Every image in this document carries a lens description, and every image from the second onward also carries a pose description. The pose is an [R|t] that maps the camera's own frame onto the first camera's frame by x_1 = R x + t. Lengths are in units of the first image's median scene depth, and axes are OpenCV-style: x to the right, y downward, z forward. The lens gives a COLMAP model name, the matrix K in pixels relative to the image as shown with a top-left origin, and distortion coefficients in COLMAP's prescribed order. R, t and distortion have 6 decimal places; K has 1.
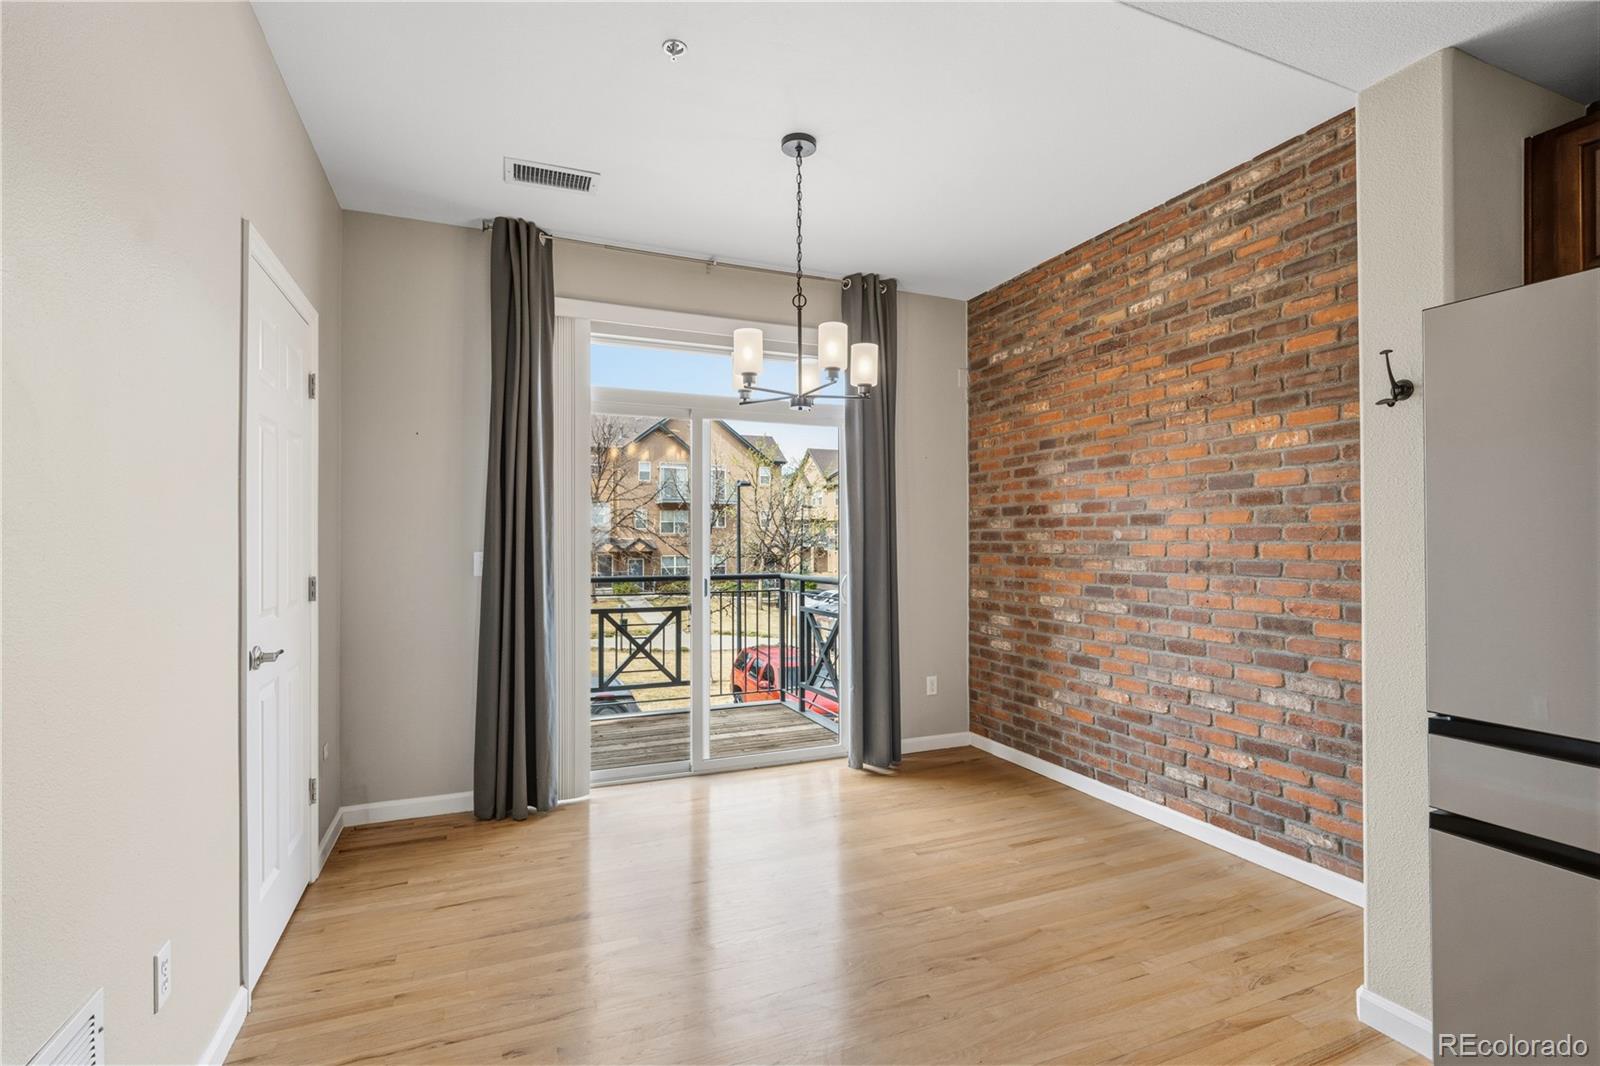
lens RADIAL K [[743.1, 0, 801.2], [0, 743.1, 528.9], [0, 0, 1]] dist [0.015437, -0.000062]
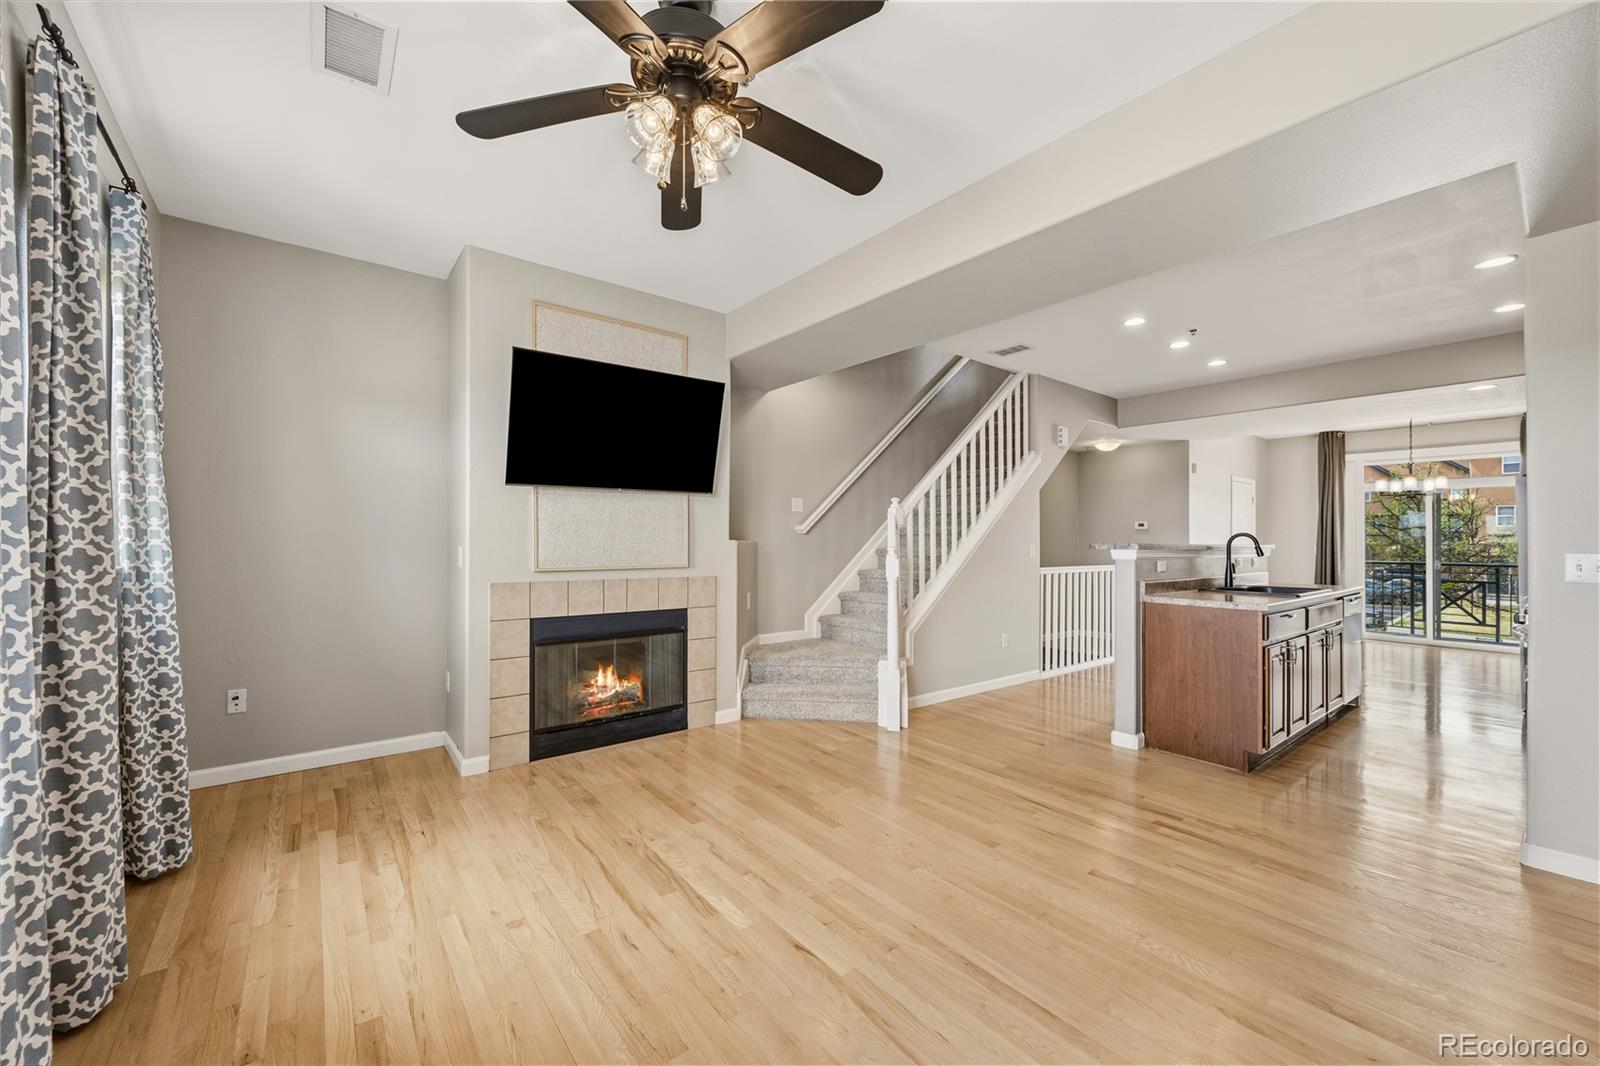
lens RADIAL K [[627.1, 0, 800.6], [0, 627.1, 533.5], [0, 0, 1]] dist [-0.002661, -0.001037]
pose [[0.266305, -0.004598, -0.963878, 0.936876], [0.007944, 0.999965, -0.002575, -0.019968], [0.963856, -0.006971, 0.266332, -1.073725]]
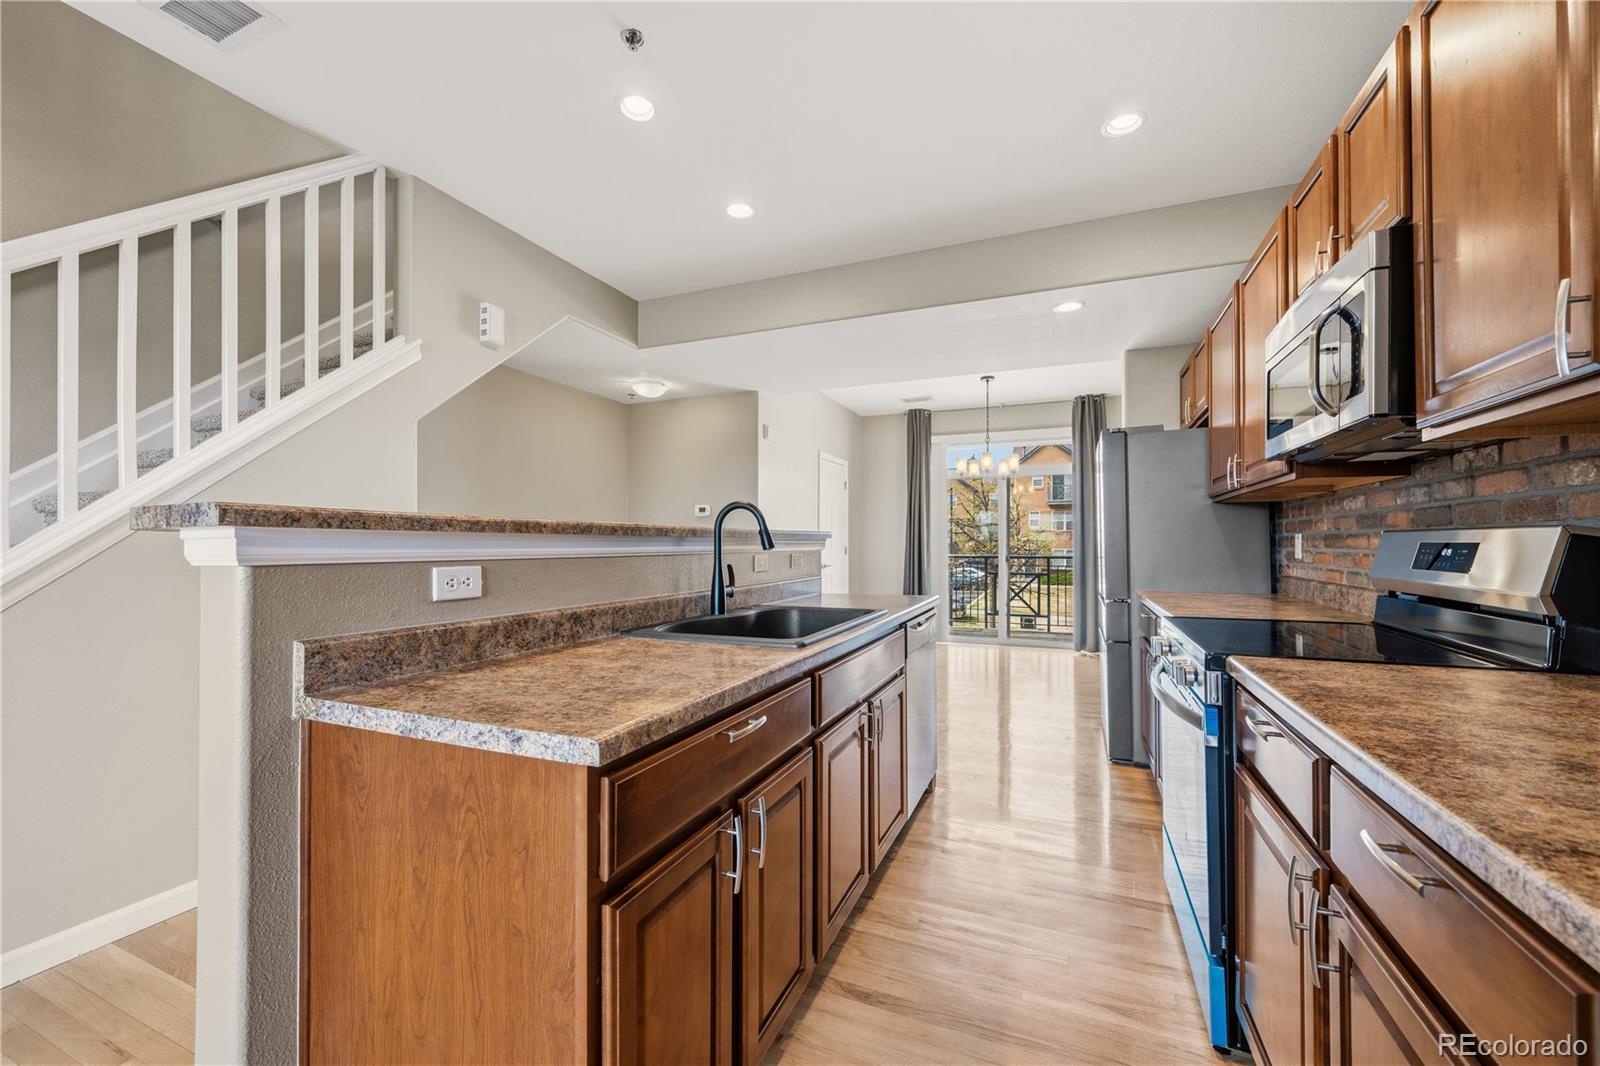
lens RADIAL K [[627.1, 0, 808.1], [0, 627.1, 539.7], [0, 0, 1]] dist [-0.002661, -0.001037]
pose [[0.700645, -0.000781, -0.713509, 0.591974], [0.010880, 0.999895, 0.009590, 0.003969], [0.713427, -0.014482, 0.700580, -0.510710]]
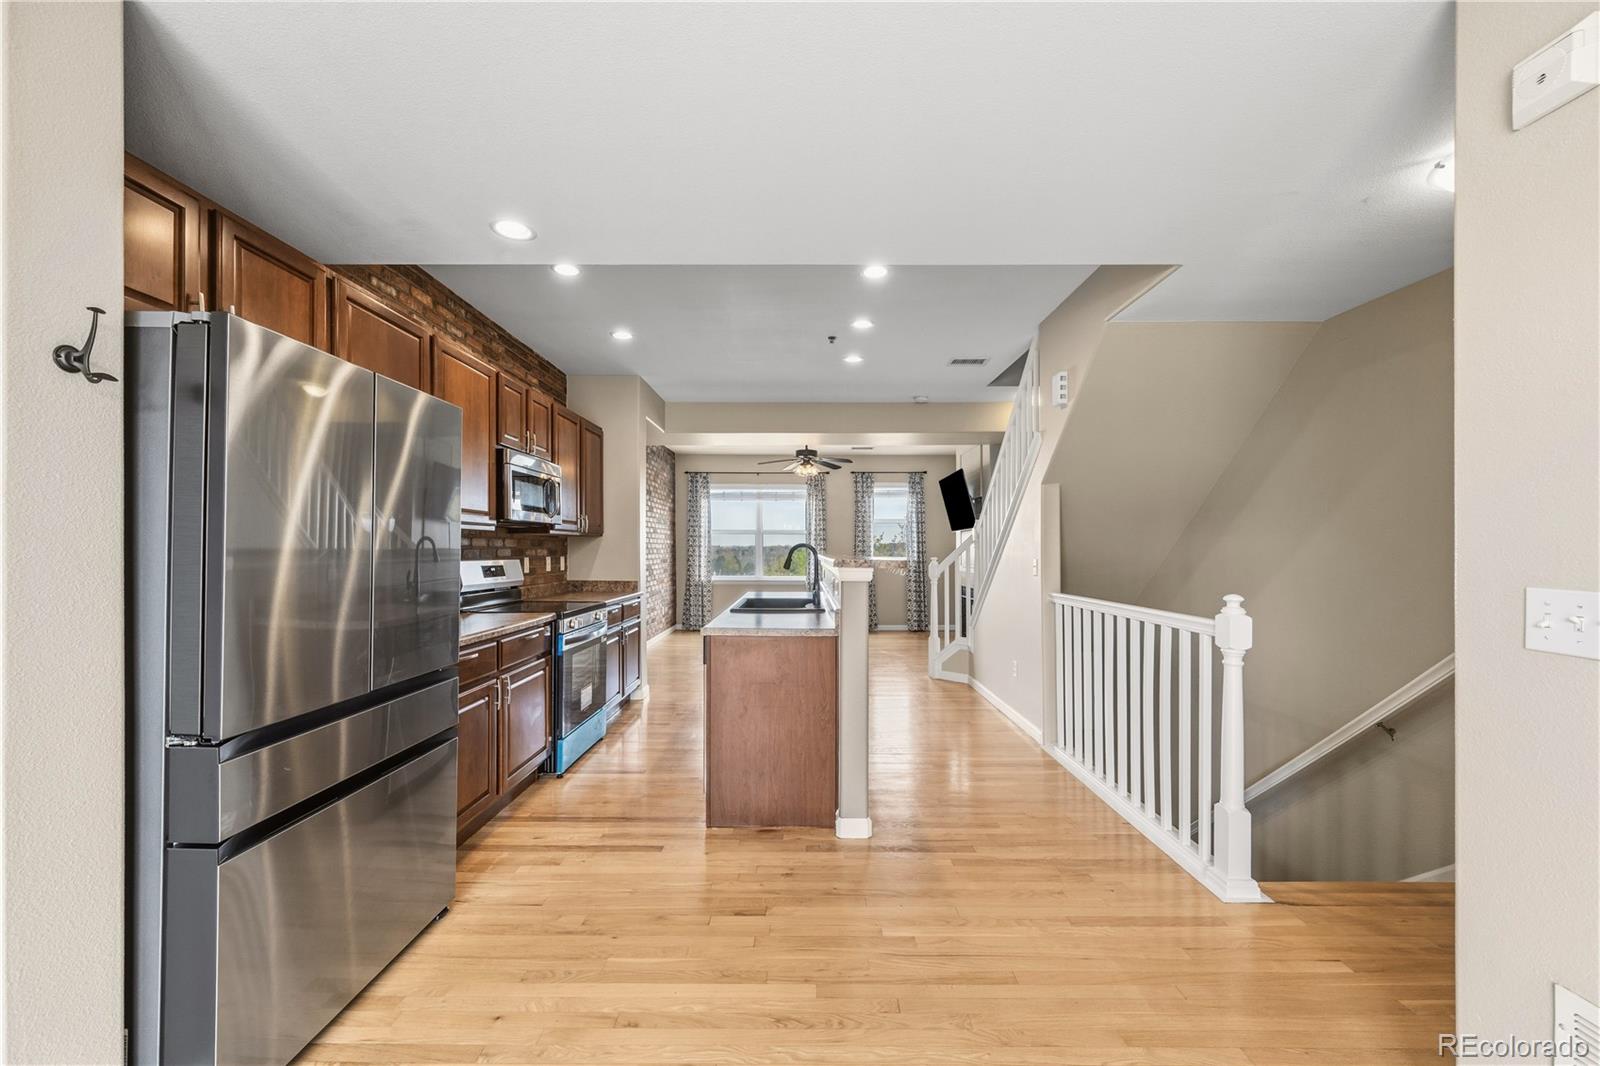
lens RADIAL K [[627.1, 0, 801.1], [0, 627.1, 543.9], [0, 0, 1]] dist [-0.002661, -0.001037]
pose [[-0.917122, 0.006685, 0.398550, -0.046571], [-0.004425, 0.999627, -0.026949, 0.004595], [-0.398581, -0.026479, -0.916751, 0.463978]]
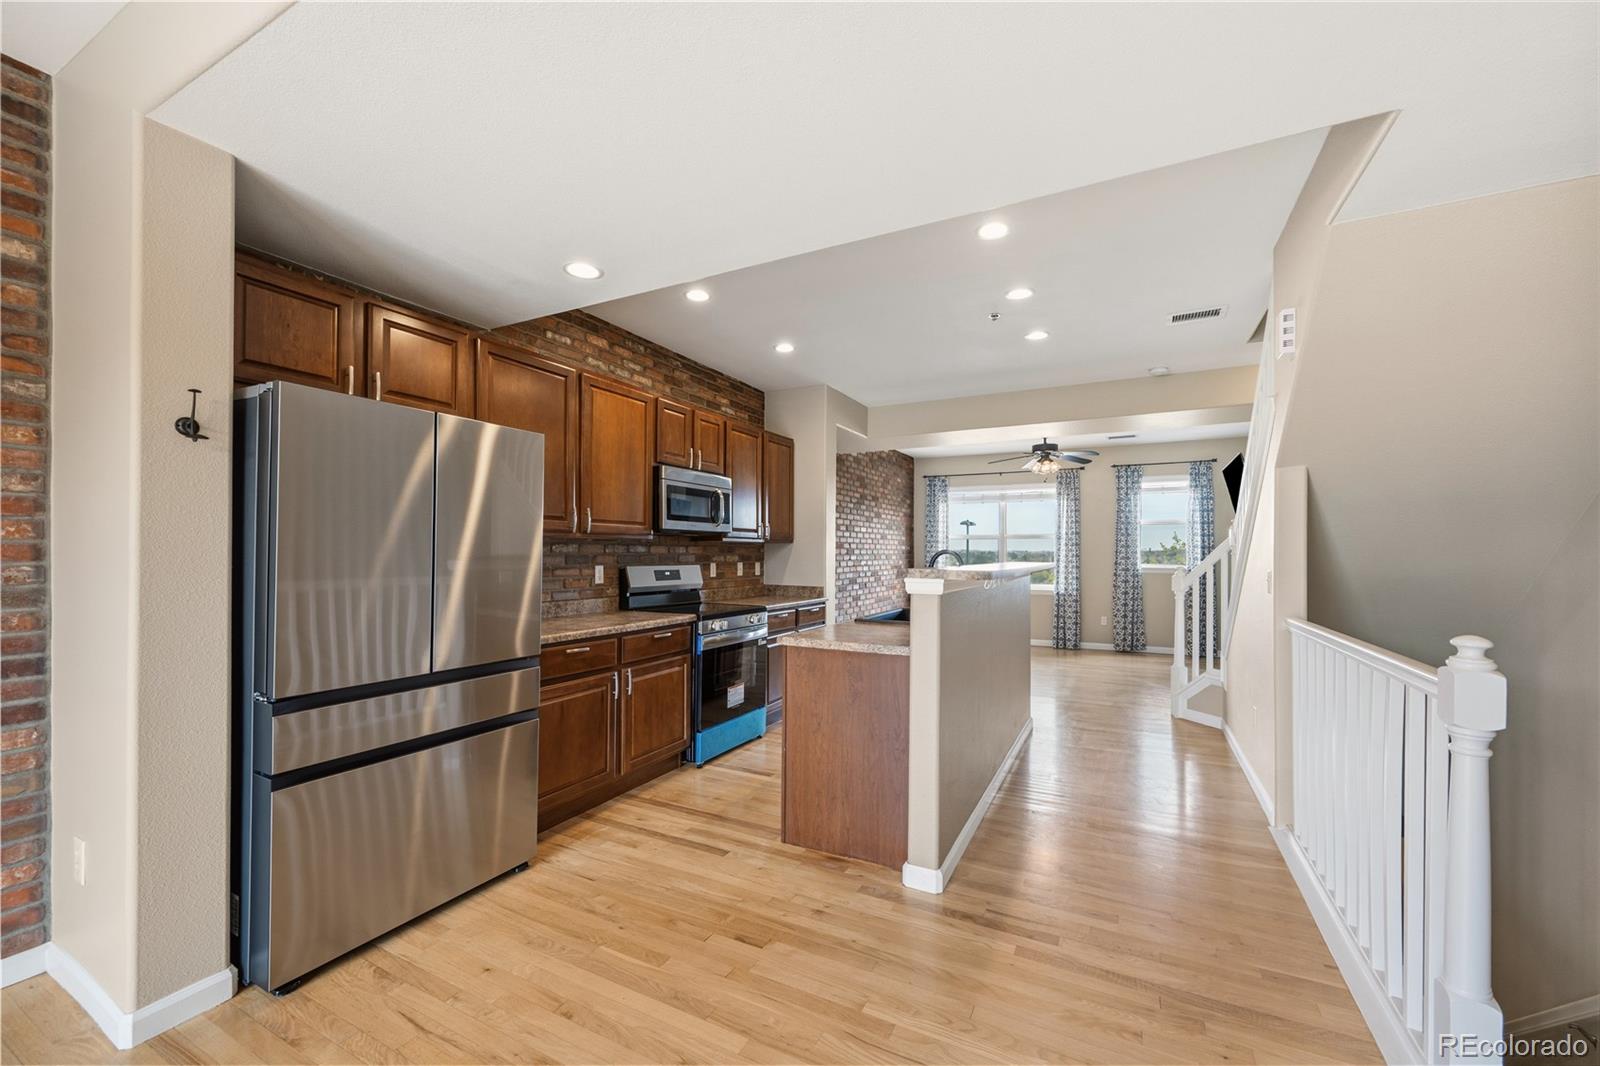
lens RADIAL K [[627.1, 0, 802.6], [0, 627.1, 549.4], [0, 0, 1]] dist [-0.002661, -0.001037]
pose [[-0.635290, 0.008099, 0.772231, -0.175824], [-0.014064, 0.999658, -0.022054, 0.000298], [-0.772145, -0.024872, -0.634959, 0.319927]]
